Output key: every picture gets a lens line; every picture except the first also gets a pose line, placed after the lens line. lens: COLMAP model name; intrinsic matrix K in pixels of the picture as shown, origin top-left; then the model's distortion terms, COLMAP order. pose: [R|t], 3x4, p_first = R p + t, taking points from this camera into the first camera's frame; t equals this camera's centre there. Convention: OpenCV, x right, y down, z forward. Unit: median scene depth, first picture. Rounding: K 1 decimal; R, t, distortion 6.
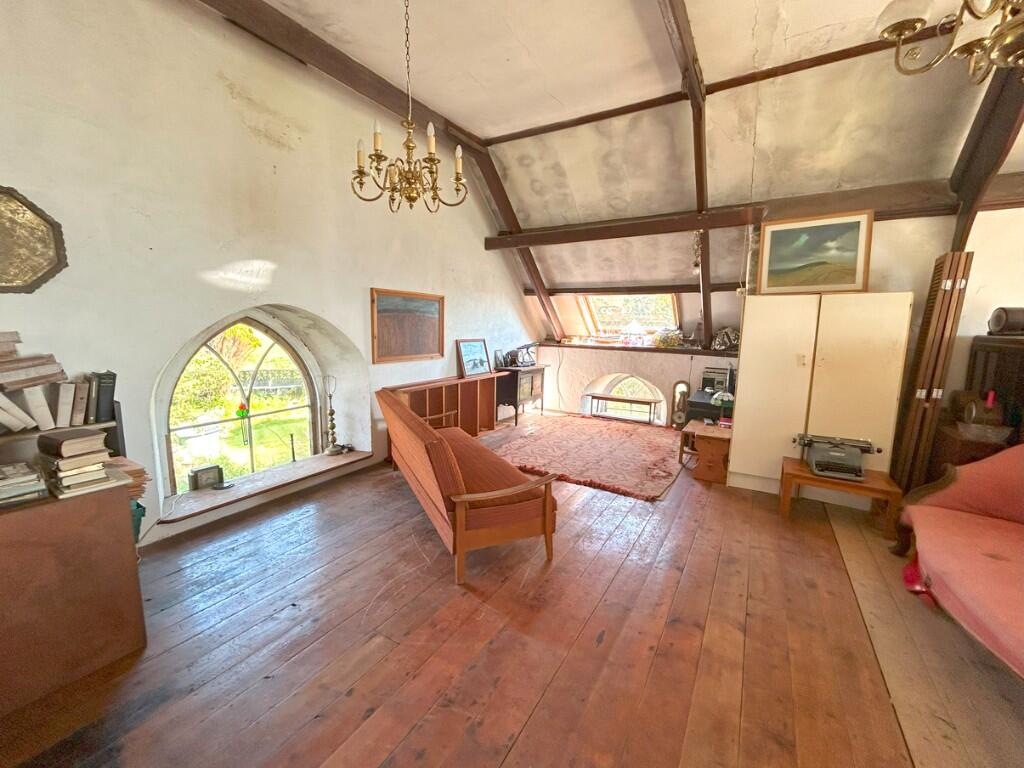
lens RADIAL K [[409.9, 0, 512.6], [0, 409.9, 379.3], [0, 0, 1]] dist [-0.007474, 0.001612]
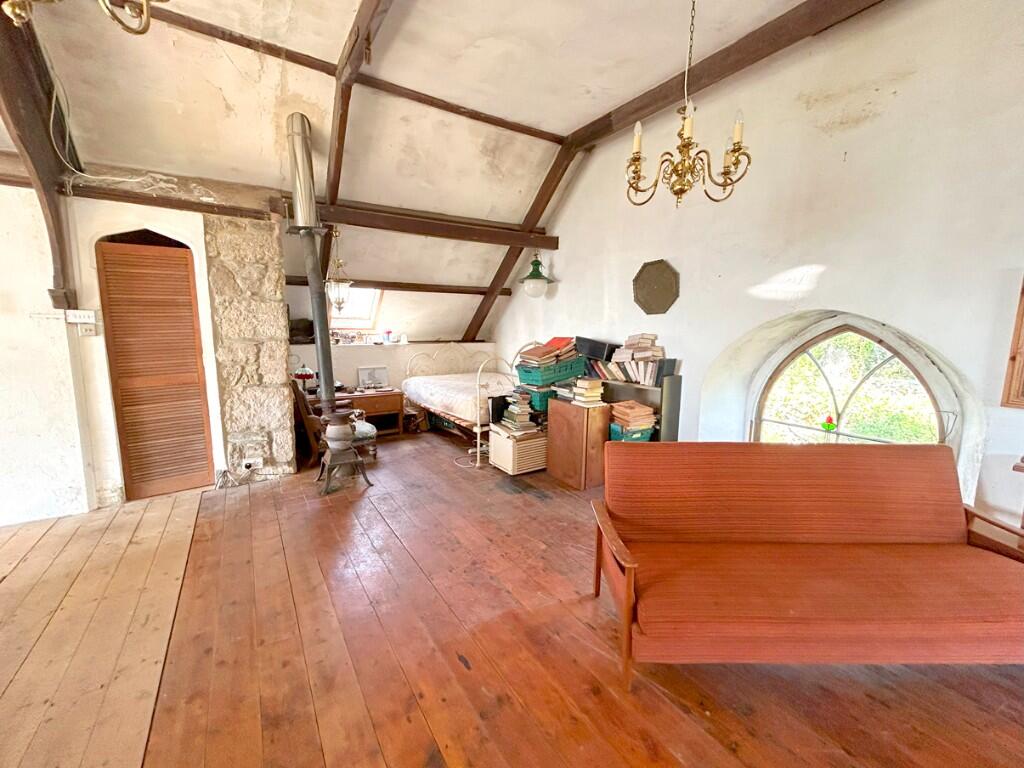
lens RADIAL K [[409.9, 0, 509.2], [0, 409.9, 382.1], [0, 0, 1]] dist [-0.007474, 0.001612]
pose [[-0.432954, 0.107046, -0.895037, 0.520348], [-0.138409, 0.973254, 0.183354, -0.094490], [0.890726, 0.203265, -0.406559, 0.745964]]
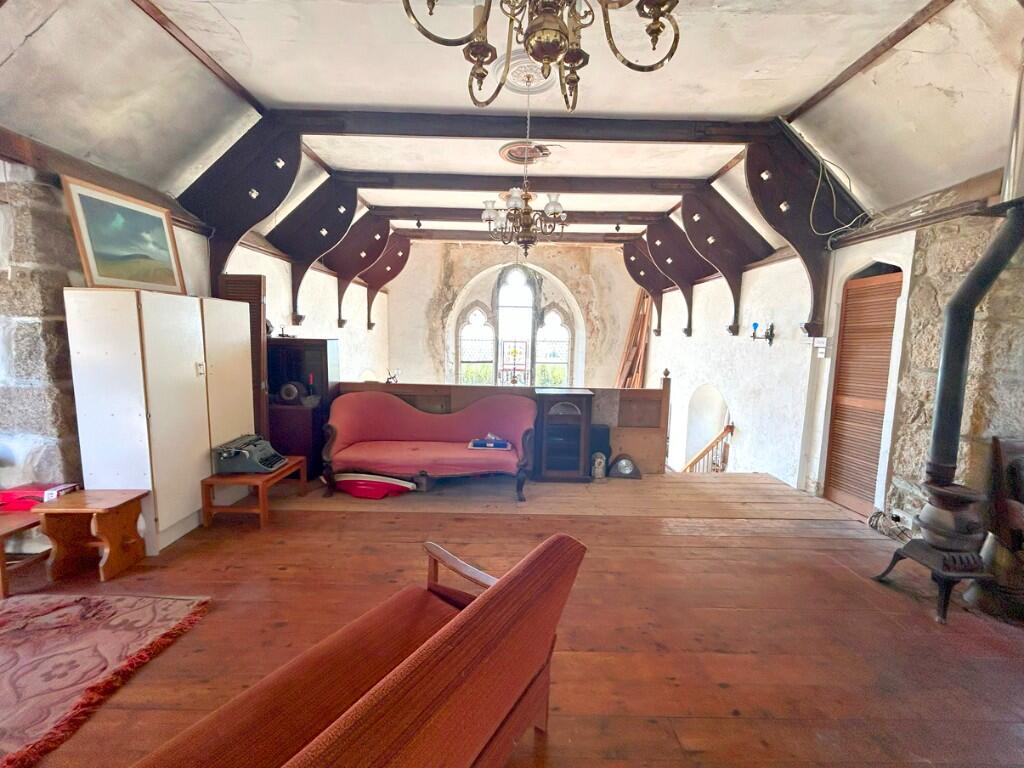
lens RADIAL K [[409.9, 0, 509.3], [0, 409.9, 381.9], [0, 0, 1]] dist [-0.007474, 0.001612]
pose [[-0.515395, -0.118968, 0.848655, -0.409341], [0.089114, 0.977507, 0.191151, -0.130863], [-0.852307, 0.174146, -0.493201, 0.862801]]
